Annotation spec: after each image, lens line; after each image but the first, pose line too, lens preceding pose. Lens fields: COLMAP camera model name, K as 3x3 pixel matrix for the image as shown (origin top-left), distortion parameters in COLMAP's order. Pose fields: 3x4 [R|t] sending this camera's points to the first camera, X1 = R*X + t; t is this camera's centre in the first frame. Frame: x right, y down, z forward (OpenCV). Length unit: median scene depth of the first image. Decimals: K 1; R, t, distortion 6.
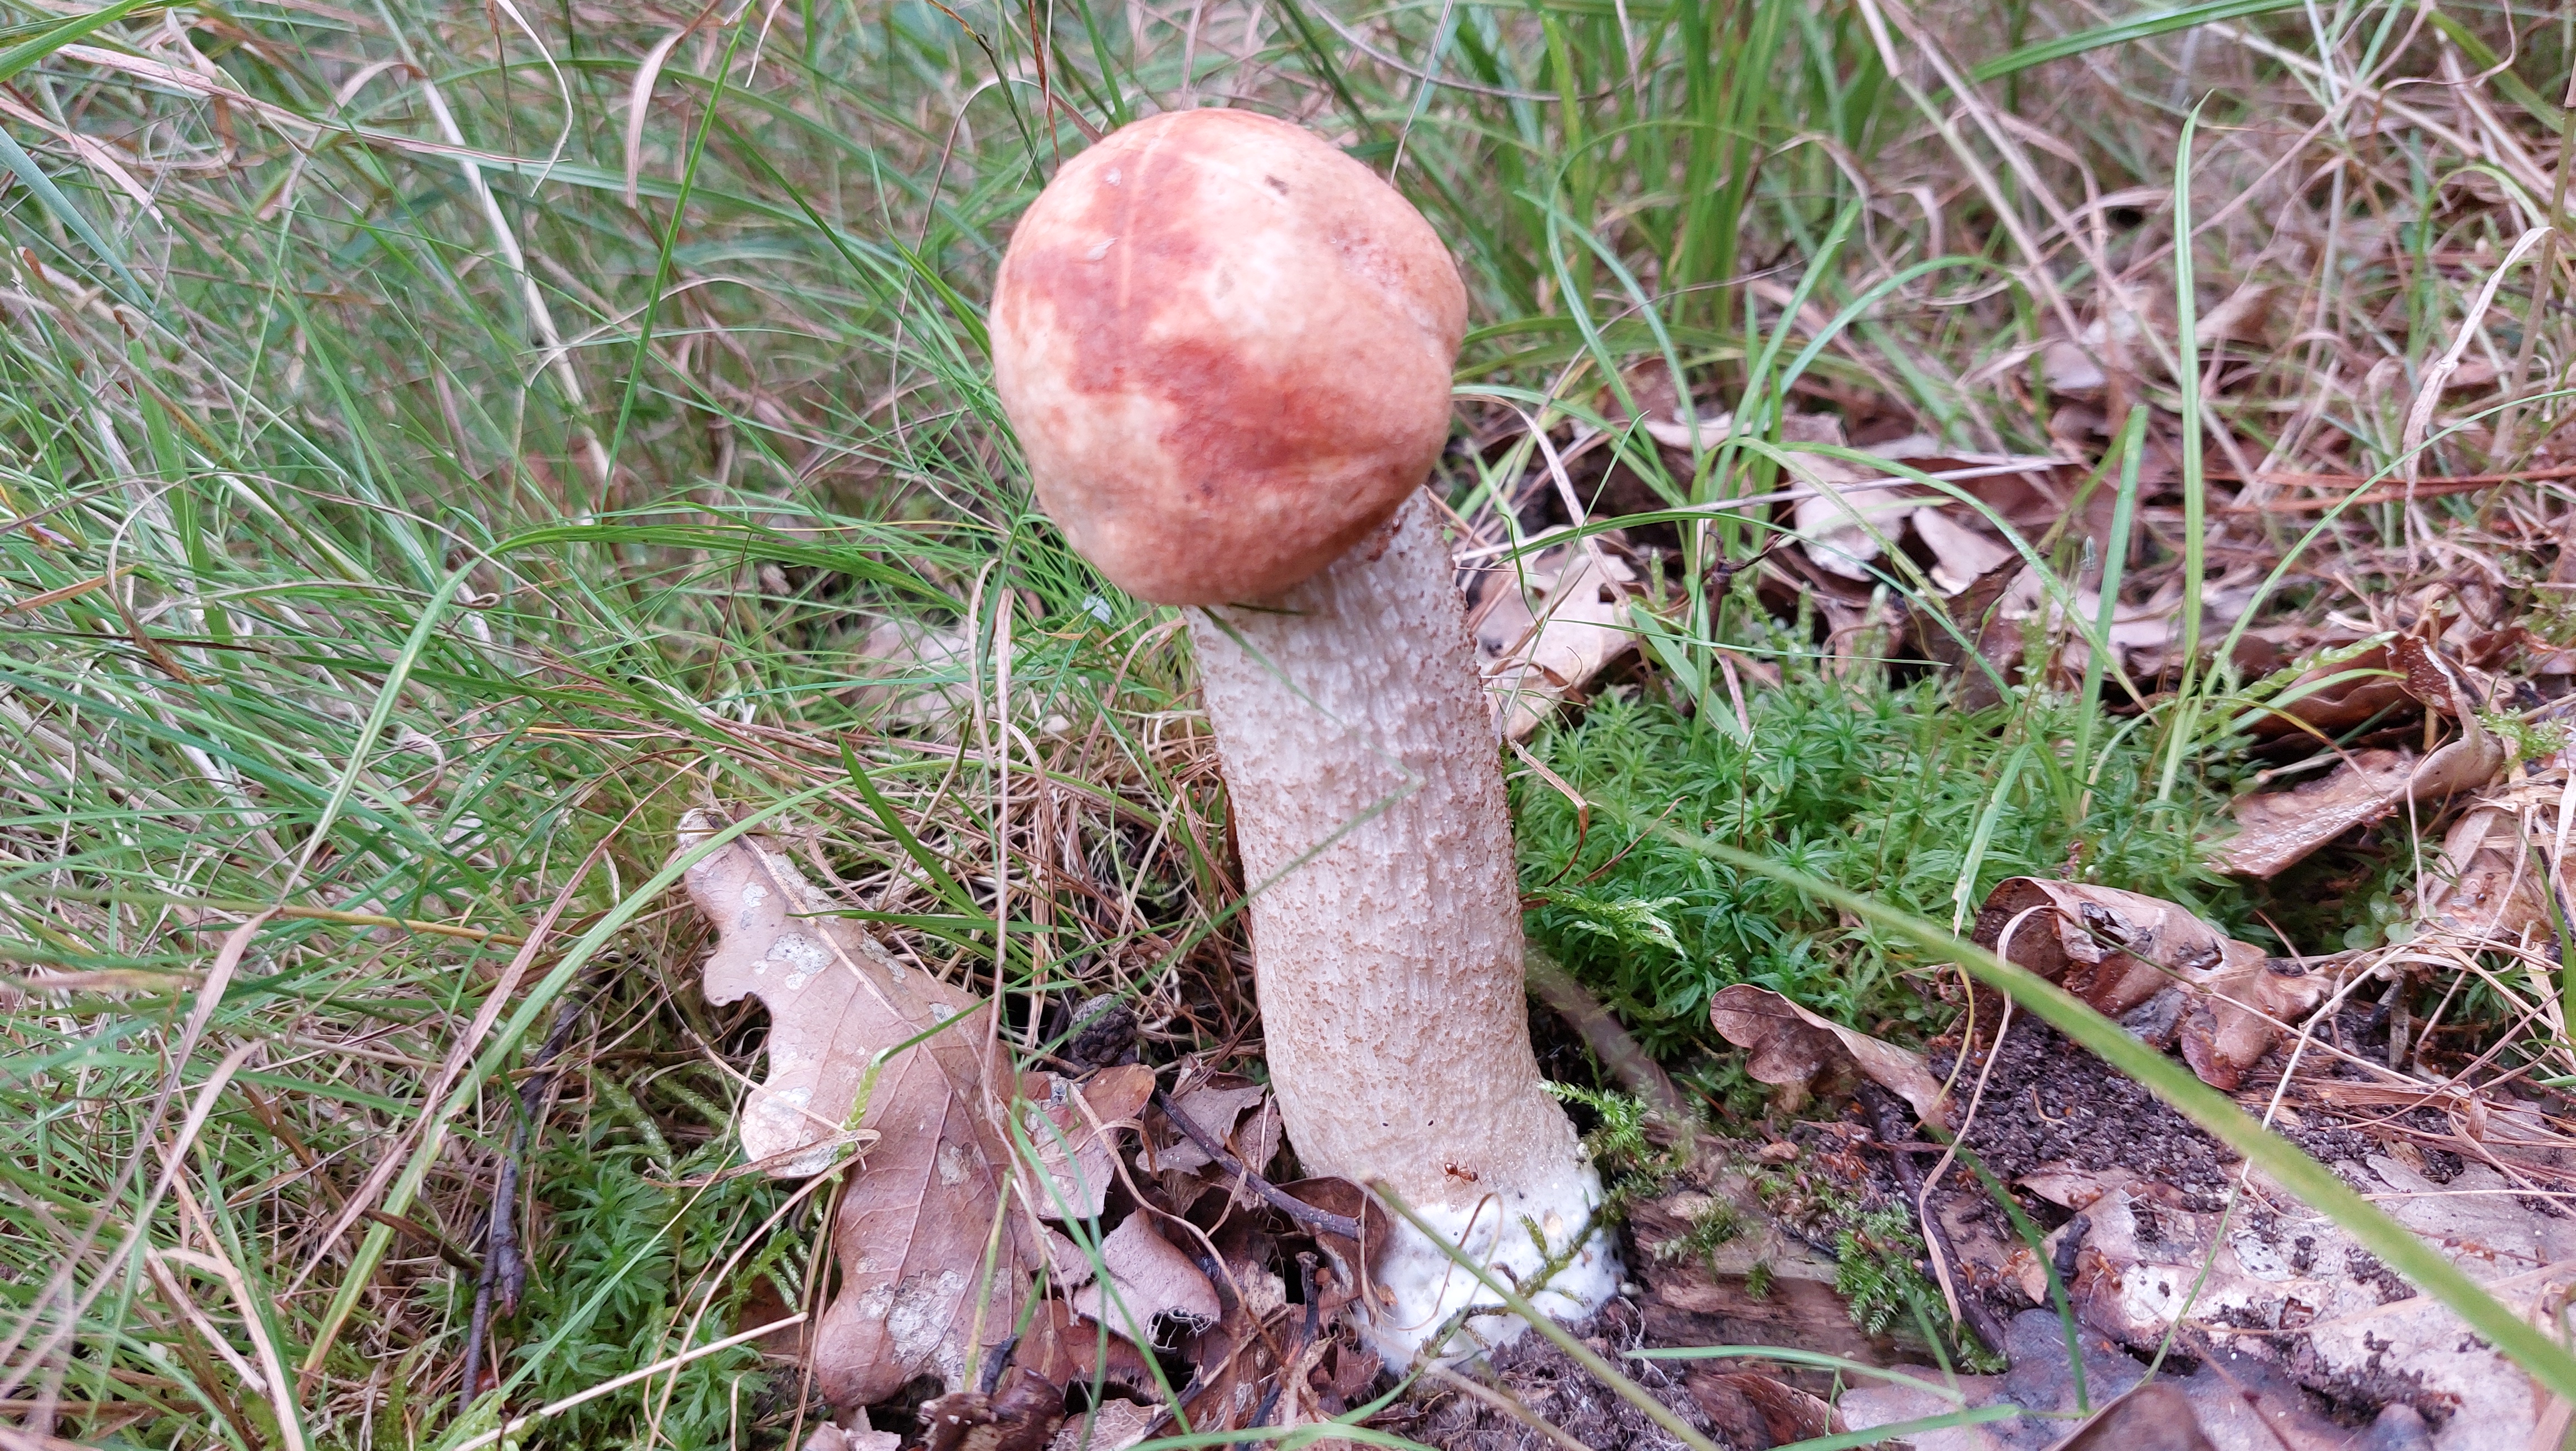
lens RADIAL K [[1916.9, 0, 1288.0], [0, 1916.9, 725.5], [0, 0, 1]] dist [0.079096, -0.180755]
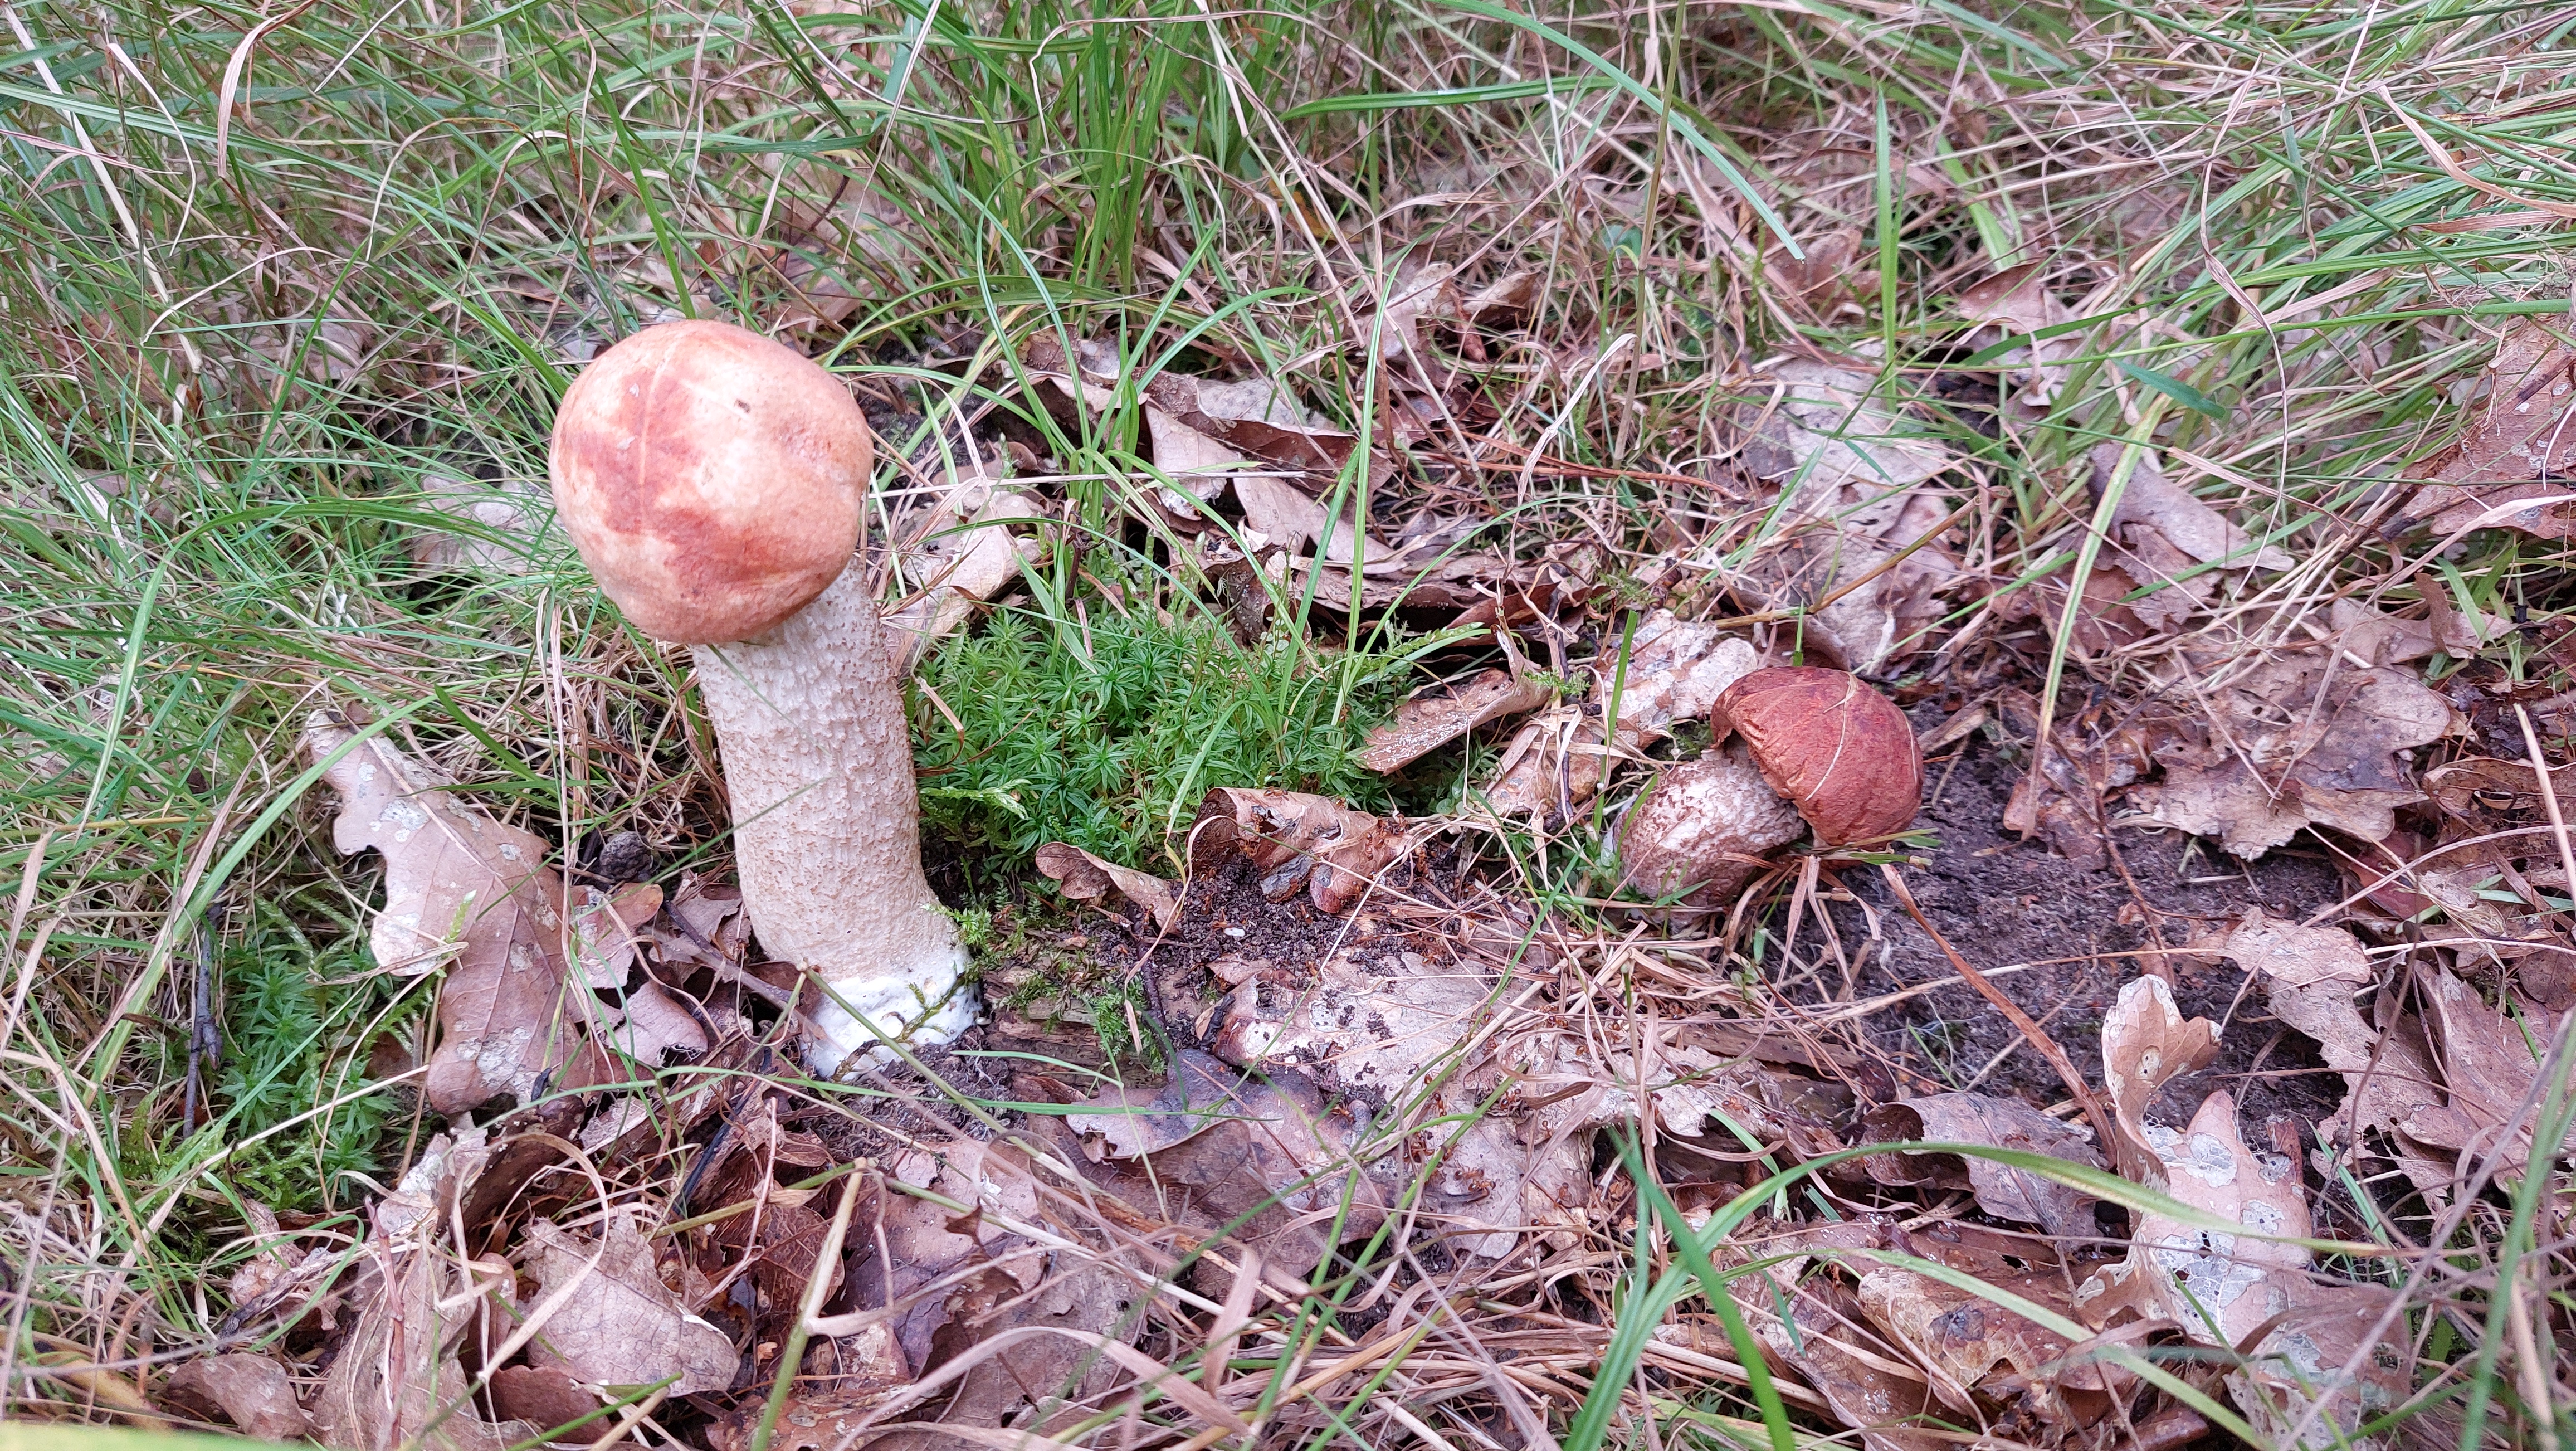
lens RADIAL K [[1916.9, 0, 1288.0], [0, 1916.9, 725.5], [0, 0, 1]] dist [0.079096, -0.180755]
pose [[0.971292, 0.019921, 0.237054, 0.044679], [-0.068655, 0.977561, 0.199153, -0.281053], [-0.227768, -0.209710, 0.950865, -0.511190]]
